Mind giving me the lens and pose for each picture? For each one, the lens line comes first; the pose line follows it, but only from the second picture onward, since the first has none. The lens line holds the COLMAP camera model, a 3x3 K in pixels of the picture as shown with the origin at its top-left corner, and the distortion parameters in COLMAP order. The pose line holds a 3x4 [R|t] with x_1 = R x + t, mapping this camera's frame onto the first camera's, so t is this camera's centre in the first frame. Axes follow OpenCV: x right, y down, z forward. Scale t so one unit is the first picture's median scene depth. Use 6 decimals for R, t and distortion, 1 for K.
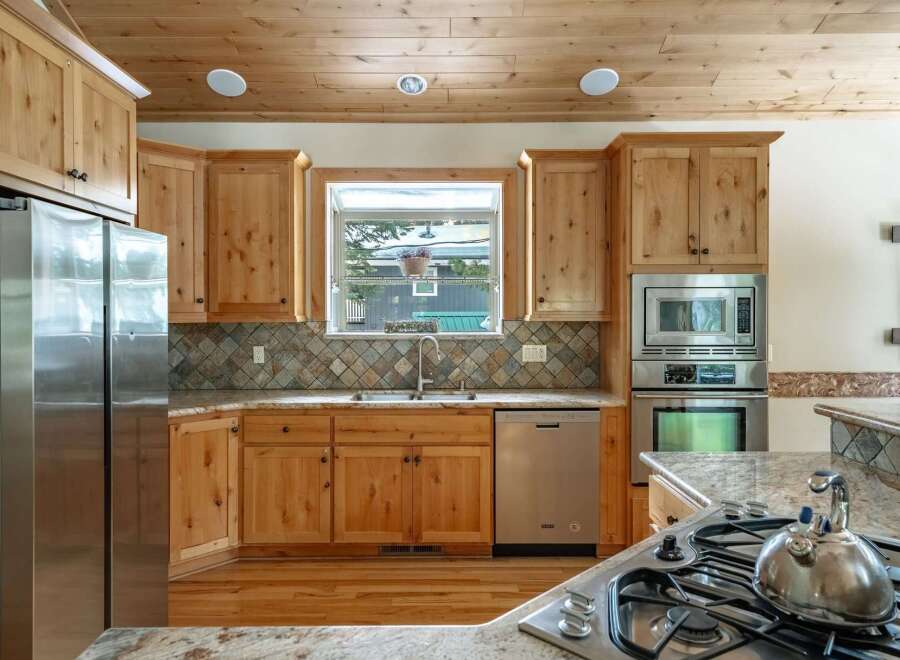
lens RADIAL K [[648.1, 0, 458.6], [0, 648.1, 313.9], [0, 0, 1]] dist [0.013324, -0.001230]
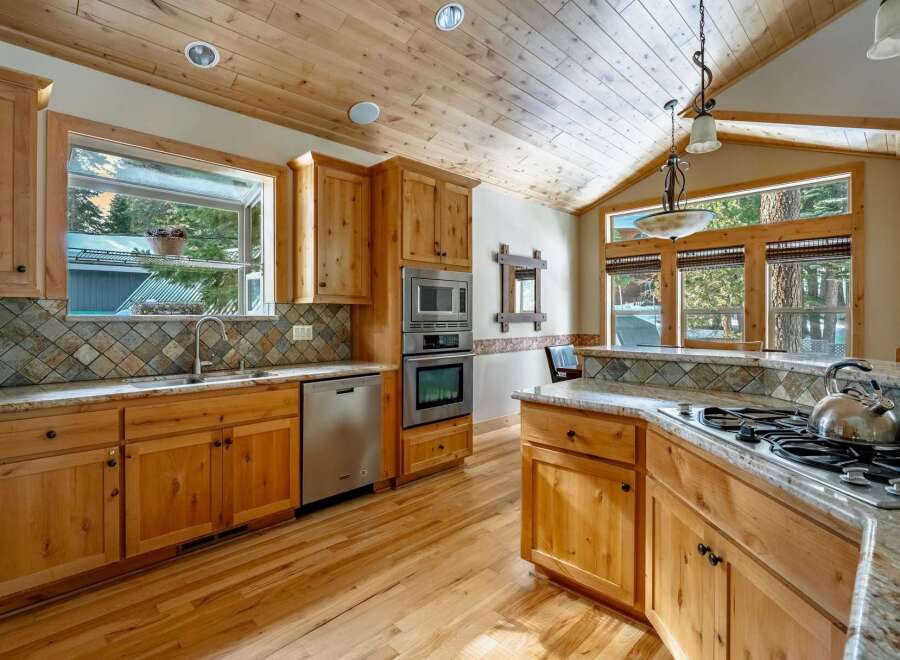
lens RADIAL K [[452.3, 0, 455.8], [0, 452.3, 316.7], [0, 0, 1]] dist [-0.019464, 0.000783]
pose [[0.705651, -0.000066, 0.708559, -0.296500], [0.004668, 0.999979, -0.004556, 0.043199], [-0.708544, 0.006522, 0.705637, 0.286693]]
